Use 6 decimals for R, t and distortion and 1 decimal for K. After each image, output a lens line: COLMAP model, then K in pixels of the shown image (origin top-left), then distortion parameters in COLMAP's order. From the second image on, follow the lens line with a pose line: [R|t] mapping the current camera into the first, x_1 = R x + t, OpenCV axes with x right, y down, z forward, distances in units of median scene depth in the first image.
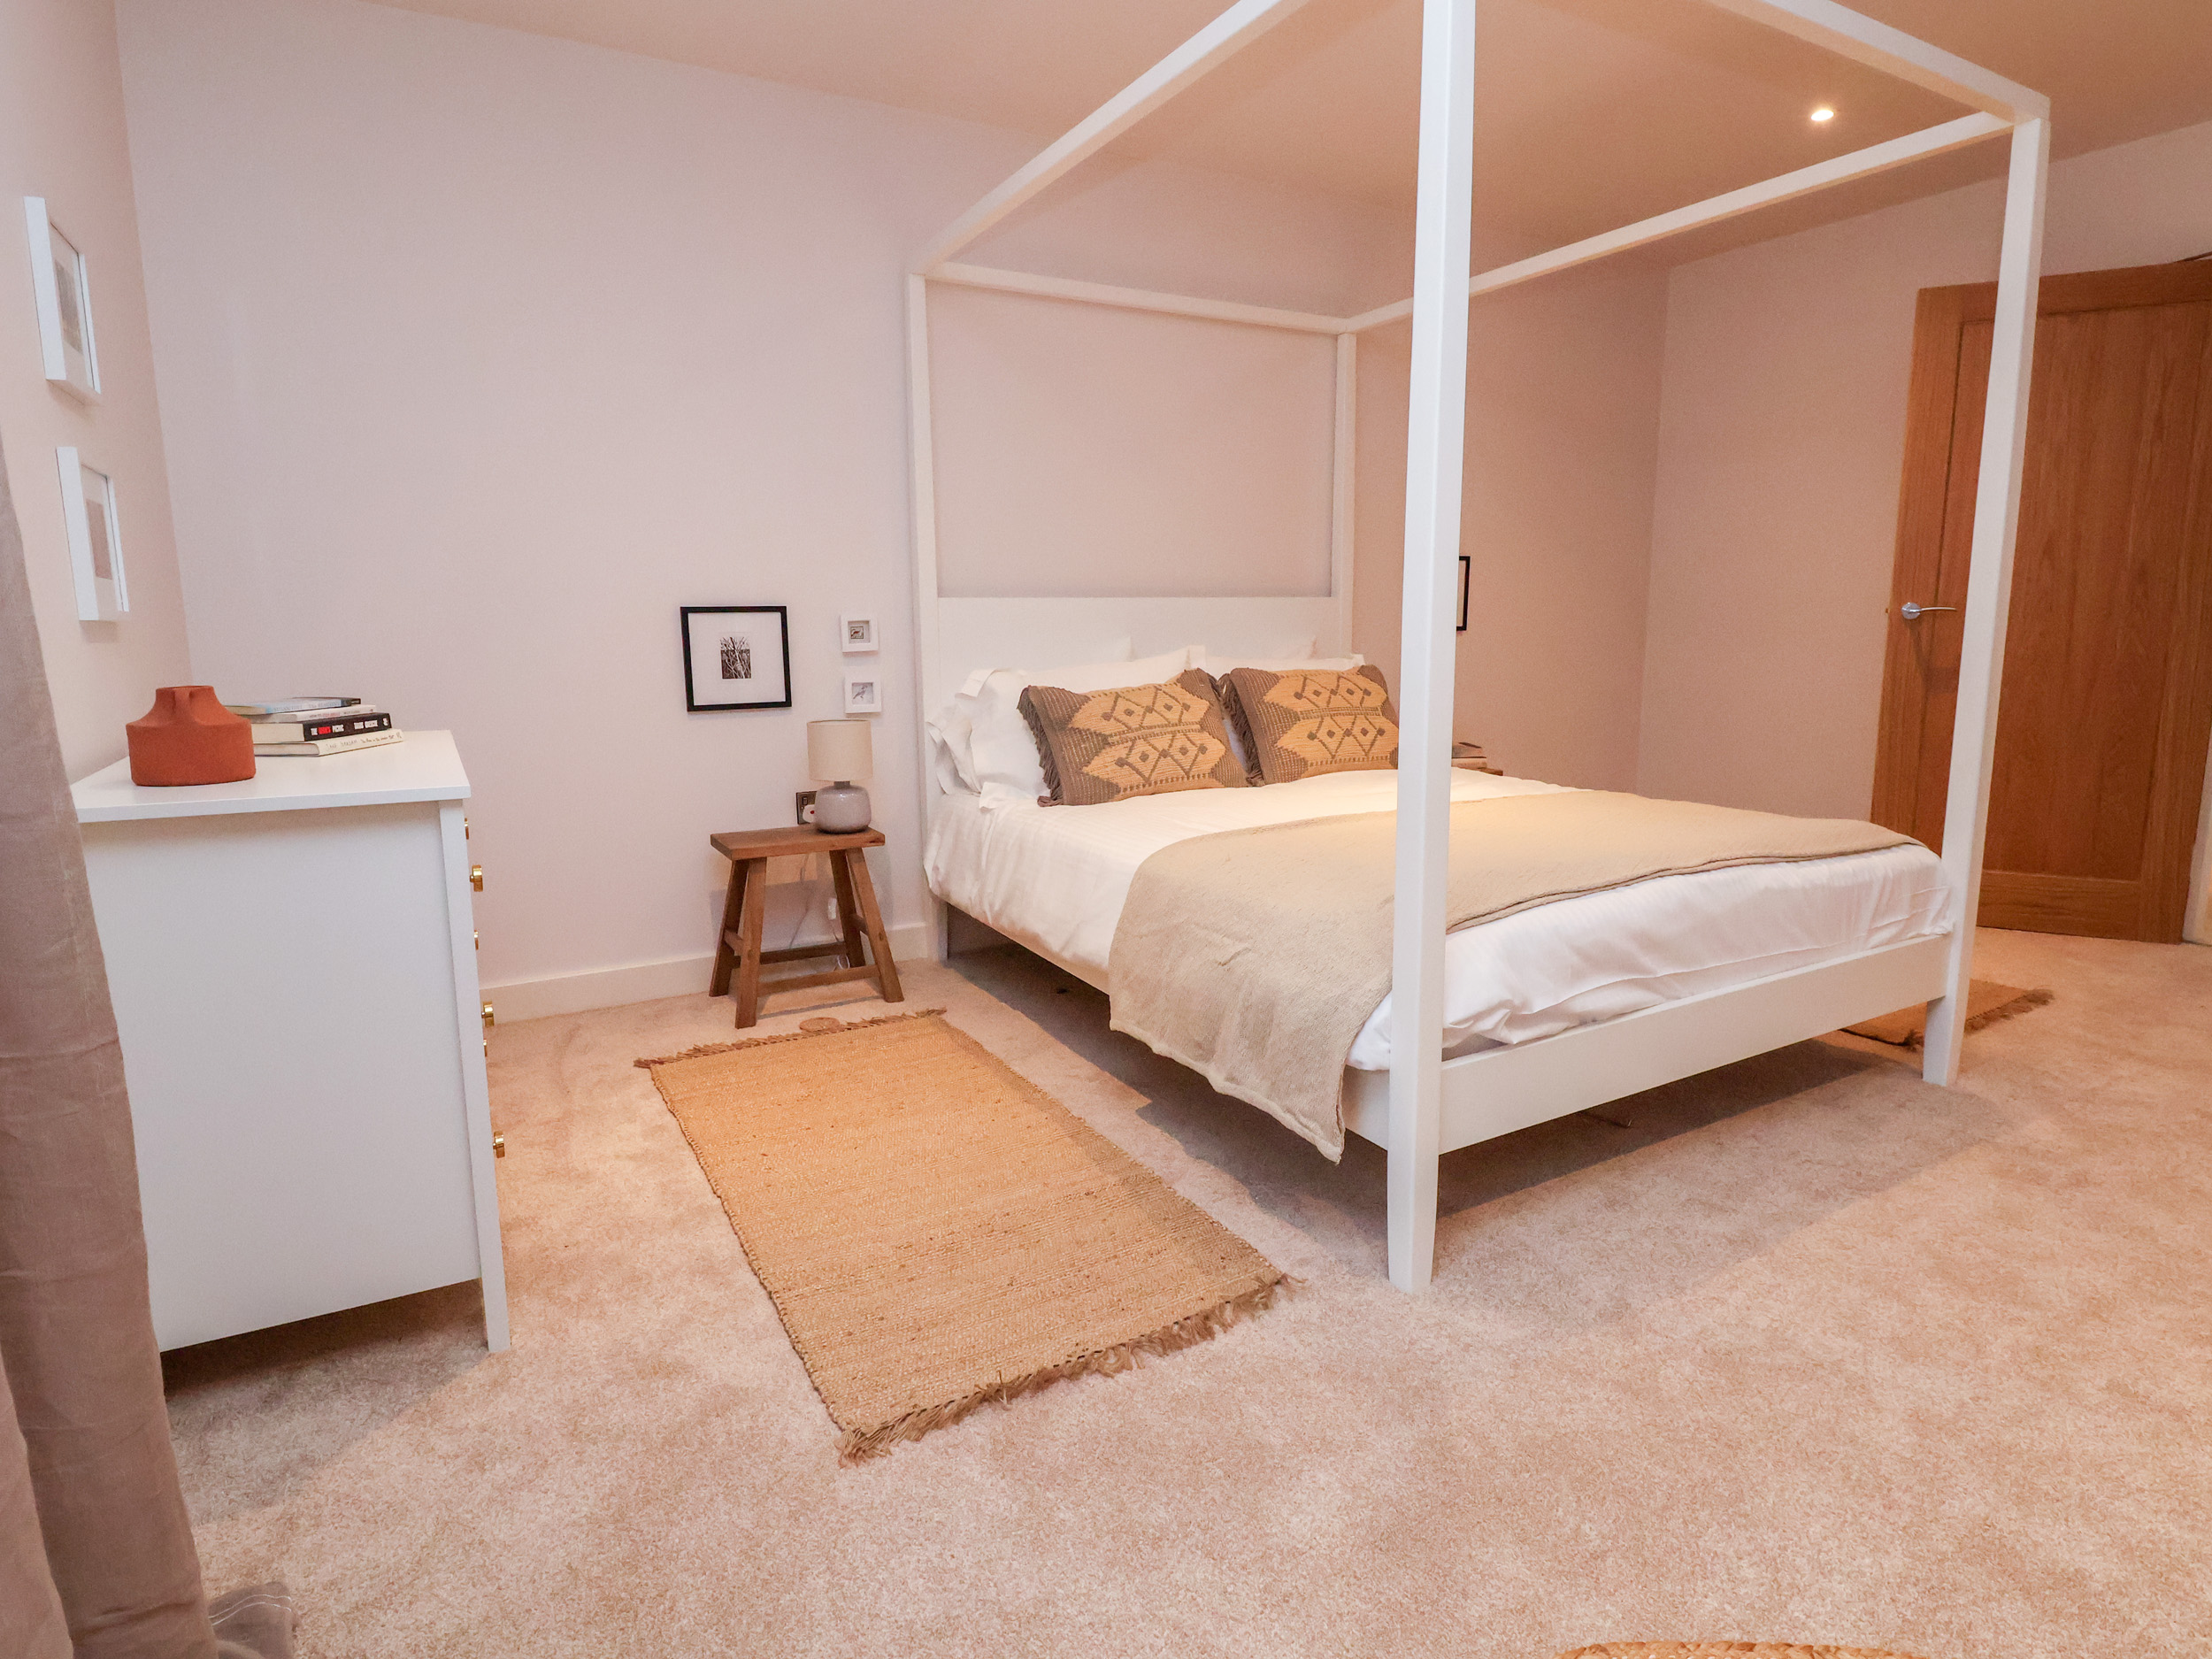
lens RADIAL K [[1201.7, 0, 1103.6], [0, 1201.7, 822.7], [0, 0, 1]] dist [-0.001144, -0.011265]
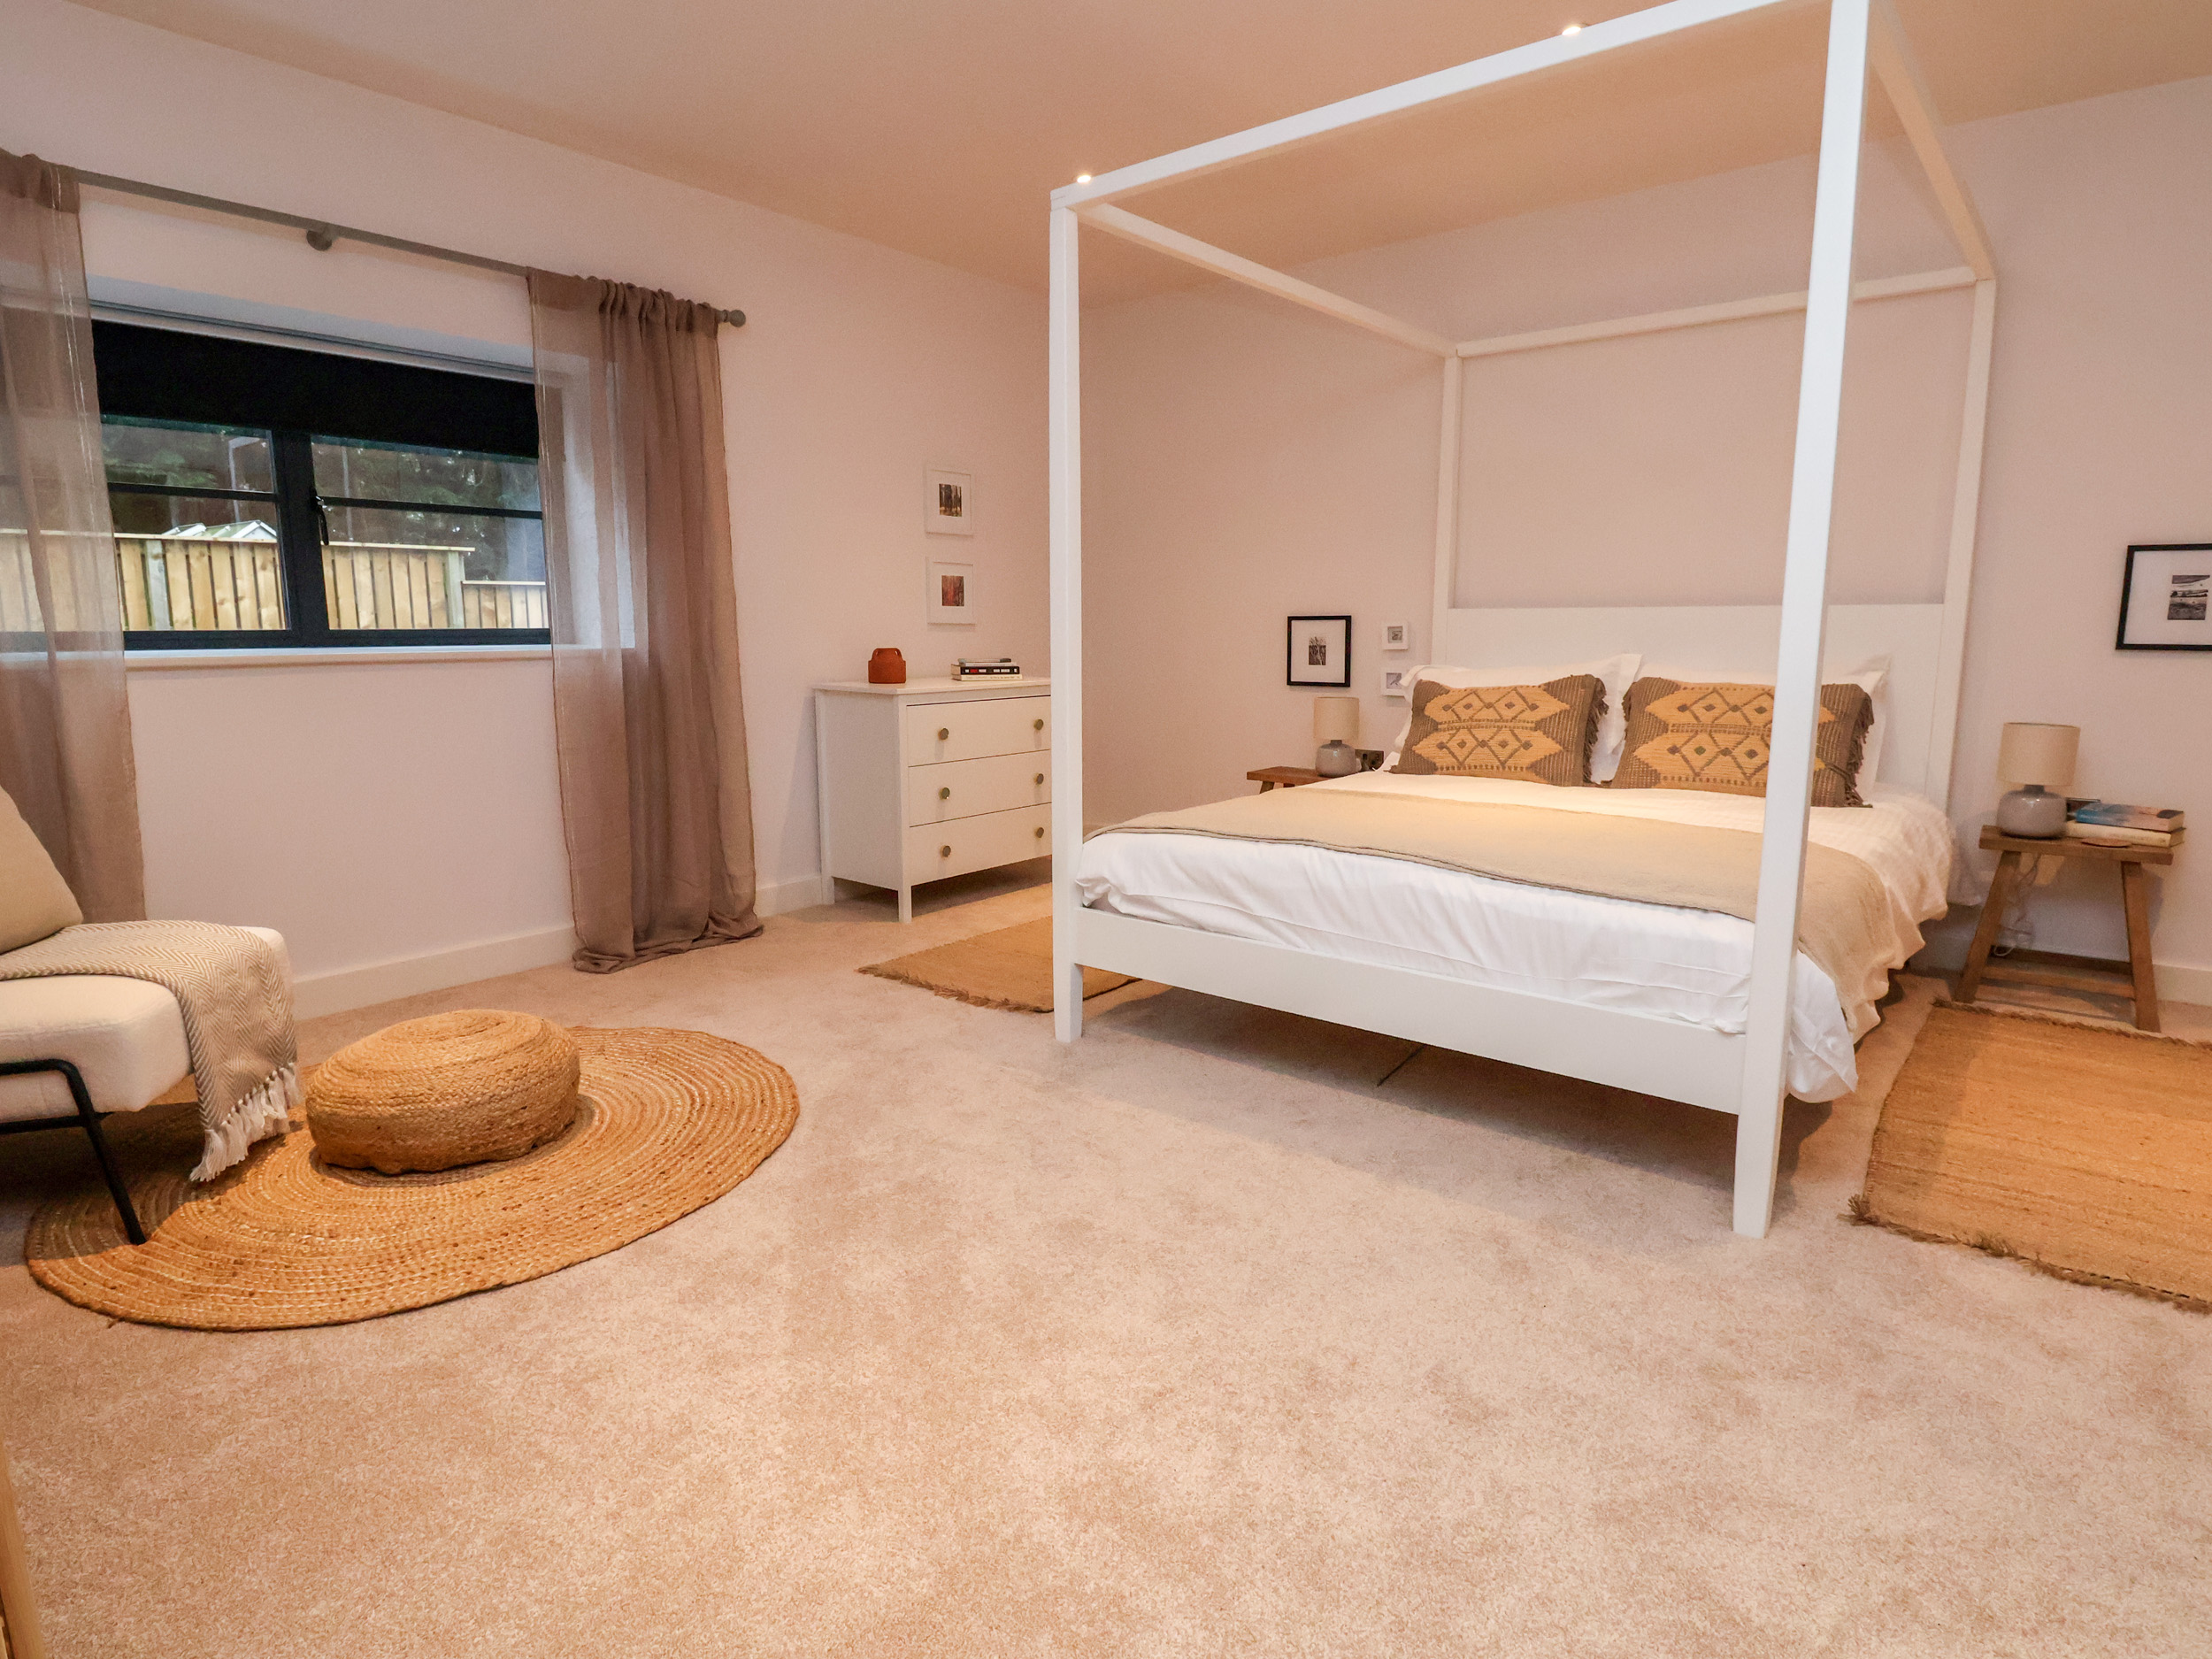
lens RADIAL K [[1201.7, 0, 1105.8], [0, 1201.7, 823.3], [0, 0, 1]] dist [-0.001144, -0.011265]
pose [[0.355896, 0.161241, -0.920510, 0.982786], [-0.157651, 0.981245, 0.110927, -0.052197], [0.921132, 0.105641, 0.374641, 0.232039]]
